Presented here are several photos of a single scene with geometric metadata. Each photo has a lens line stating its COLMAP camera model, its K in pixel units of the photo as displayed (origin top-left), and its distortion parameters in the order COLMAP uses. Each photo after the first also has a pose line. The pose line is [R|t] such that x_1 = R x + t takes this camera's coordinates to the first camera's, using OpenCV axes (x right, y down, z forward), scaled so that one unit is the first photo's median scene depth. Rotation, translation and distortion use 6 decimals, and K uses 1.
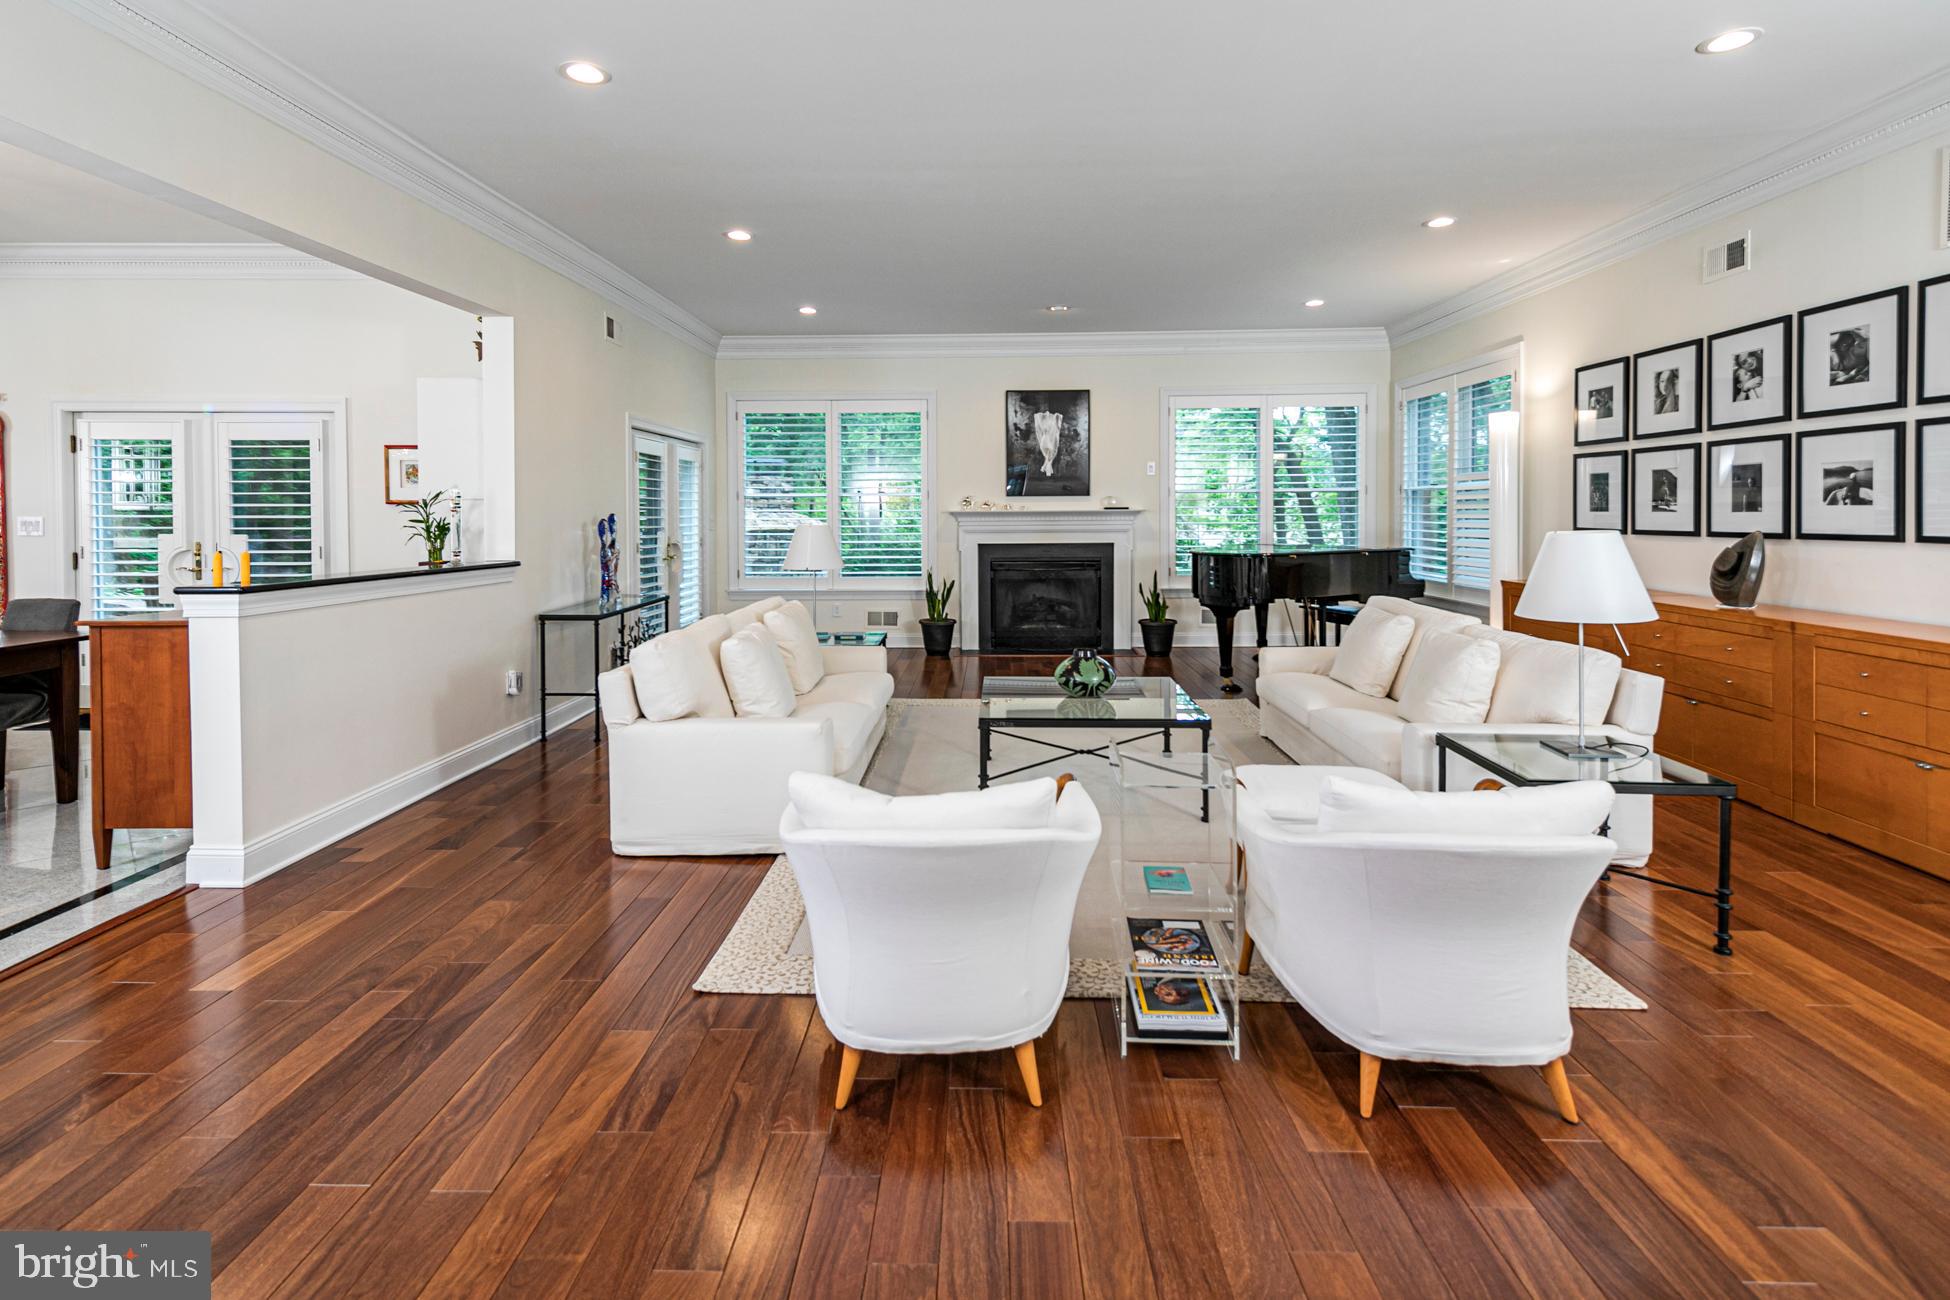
lens RADIAL K [[930.4, 0, 962.1], [0, 930.4, 532.5], [0, 0, 1]] dist [0.027708, -0.006997]
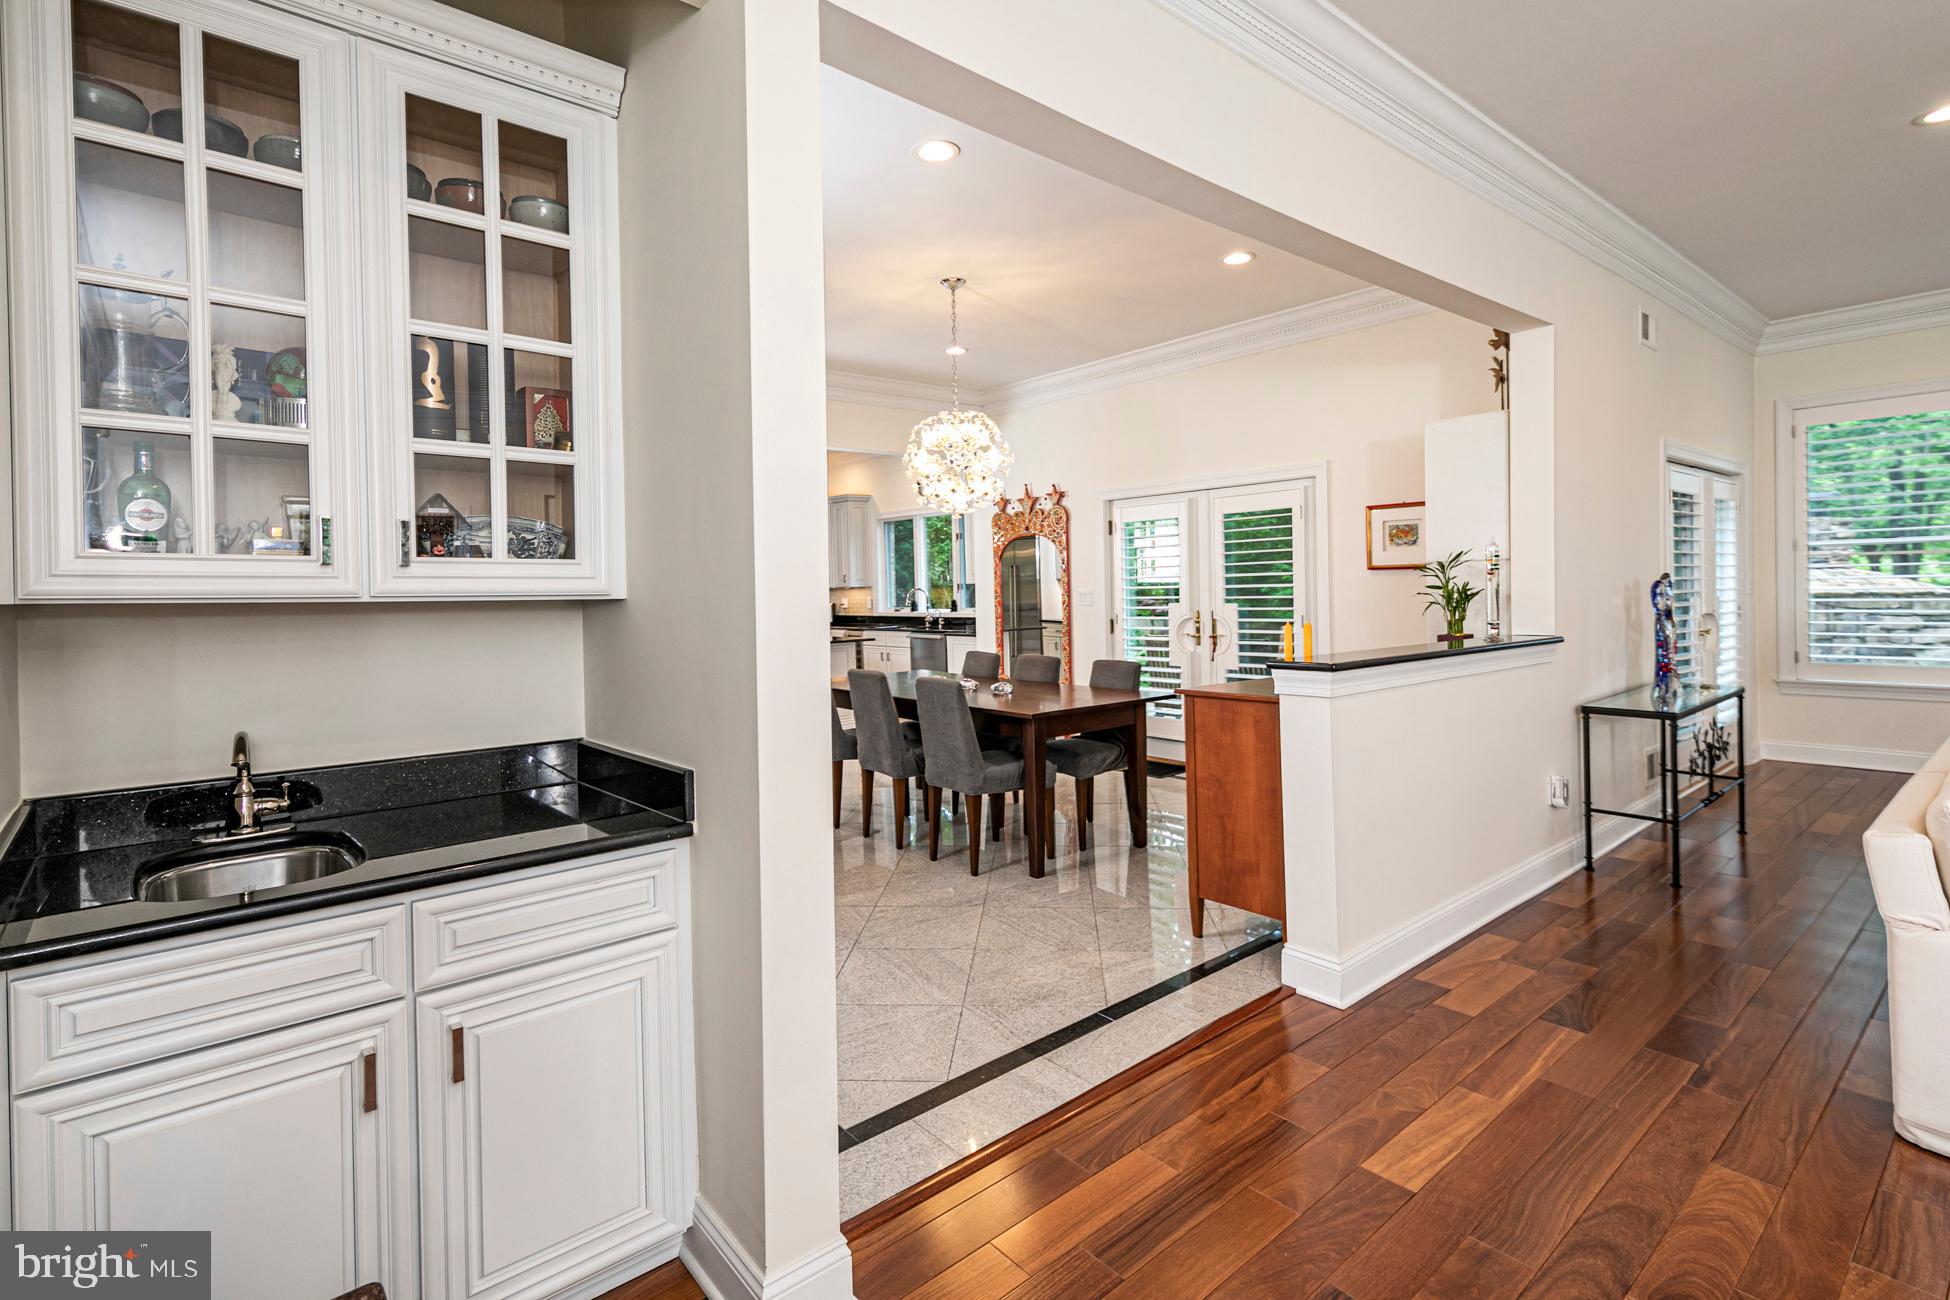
lens RADIAL K [[930.4, 0, 972.7], [0, 930.4, 602.4], [0, 0, 1]] dist [0.027708, -0.006997]
pose [[0.668354, -0.004326, -0.743831, -0.187280], [0.006887, 0.999976, 0.000372, -0.001220], [0.743812, -0.005371, 0.668367, 0.093046]]
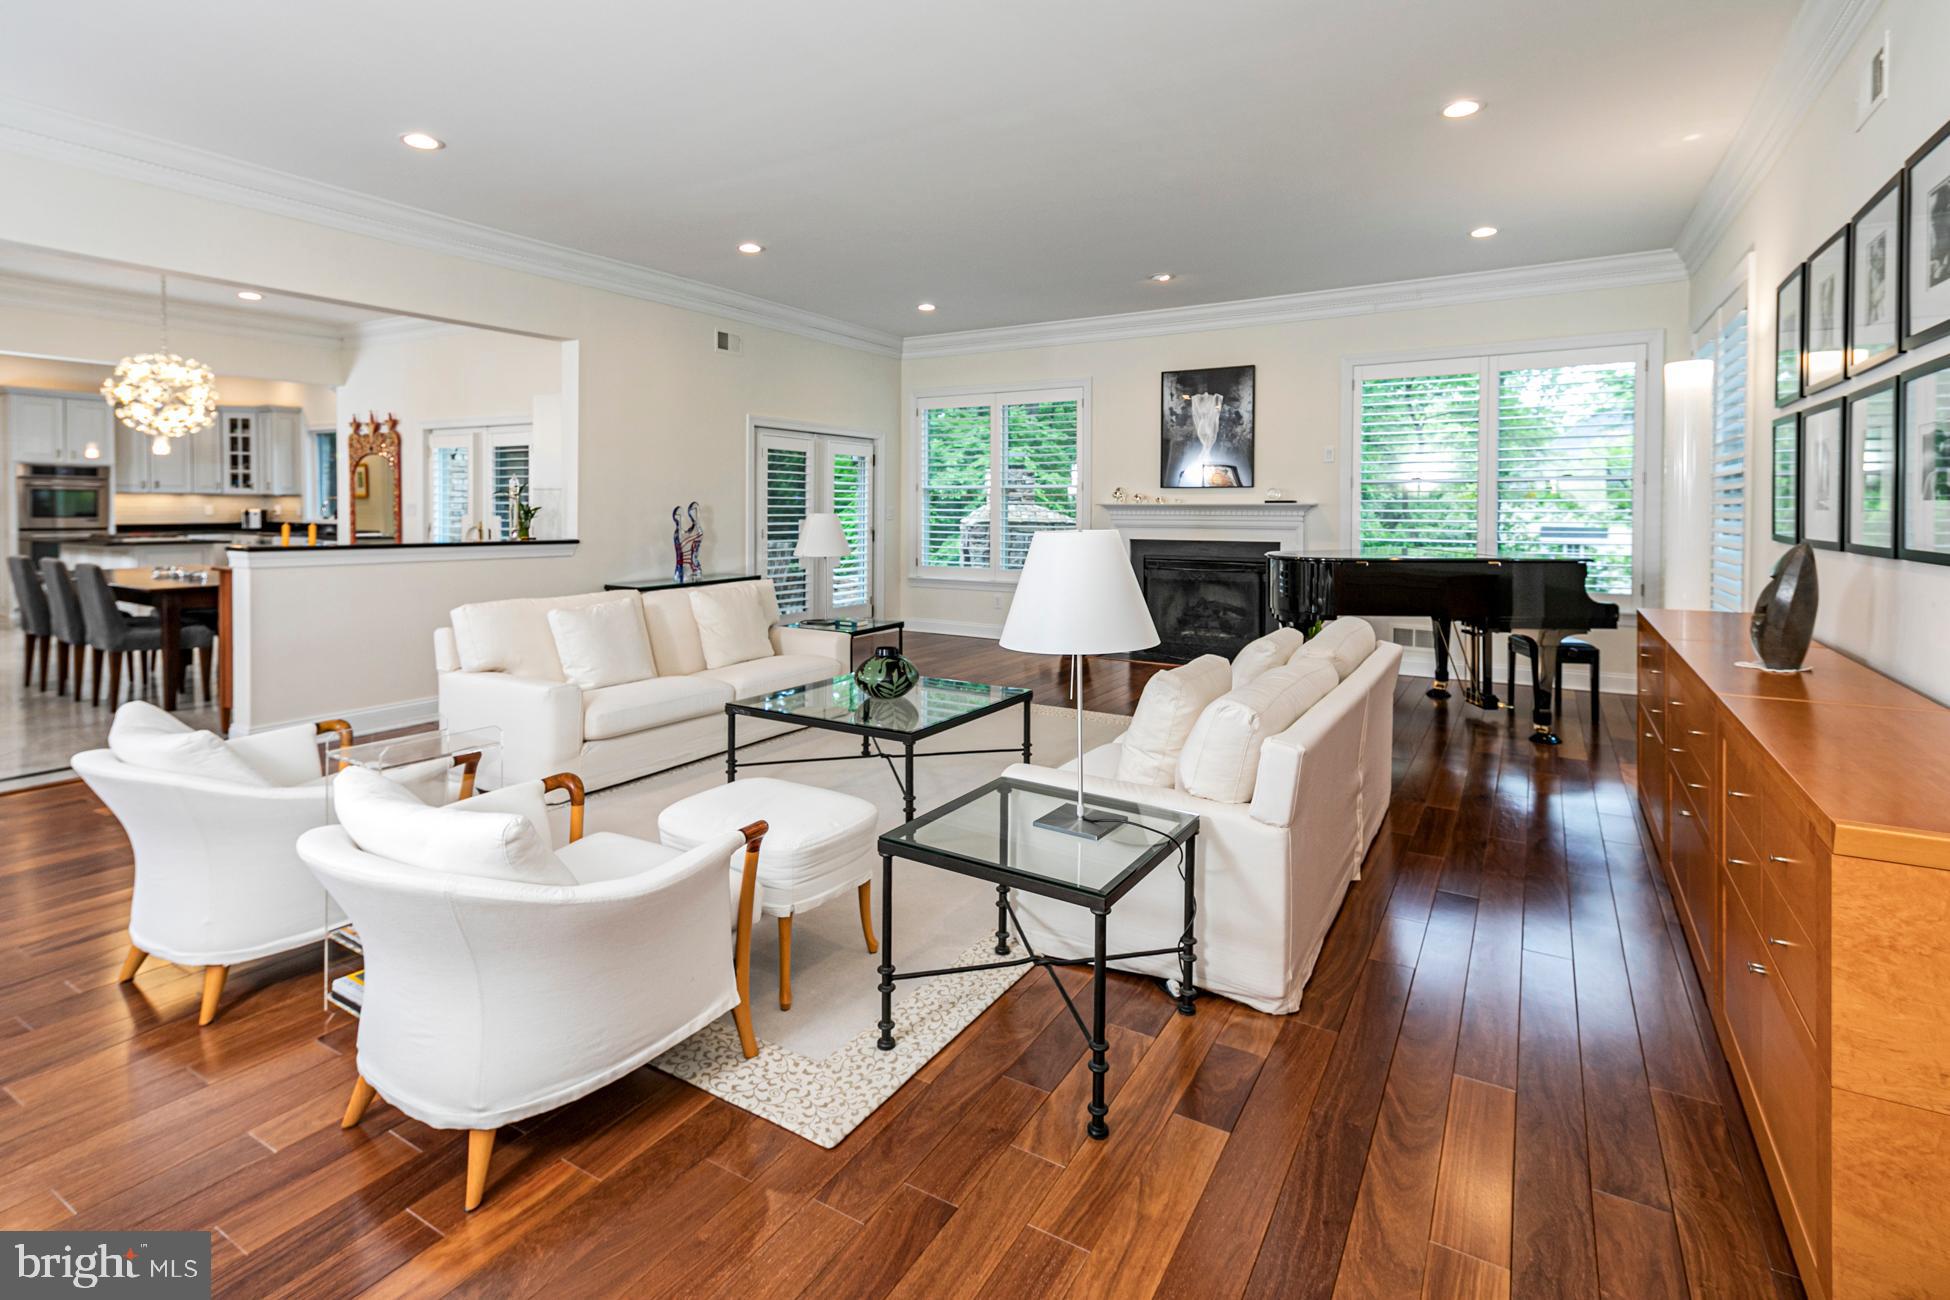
lens RADIAL K [[930.4, 0, 963.3], [0, 930.4, 520.8], [0, 0, 1]] dist [0.027708, -0.006997]
pose [[0.867975, 0.016699, -0.496326, 0.486826], [-0.020210, 0.999794, -0.001704, -0.001690], [0.496196, 0.011509, 0.868134, 0.160153]]
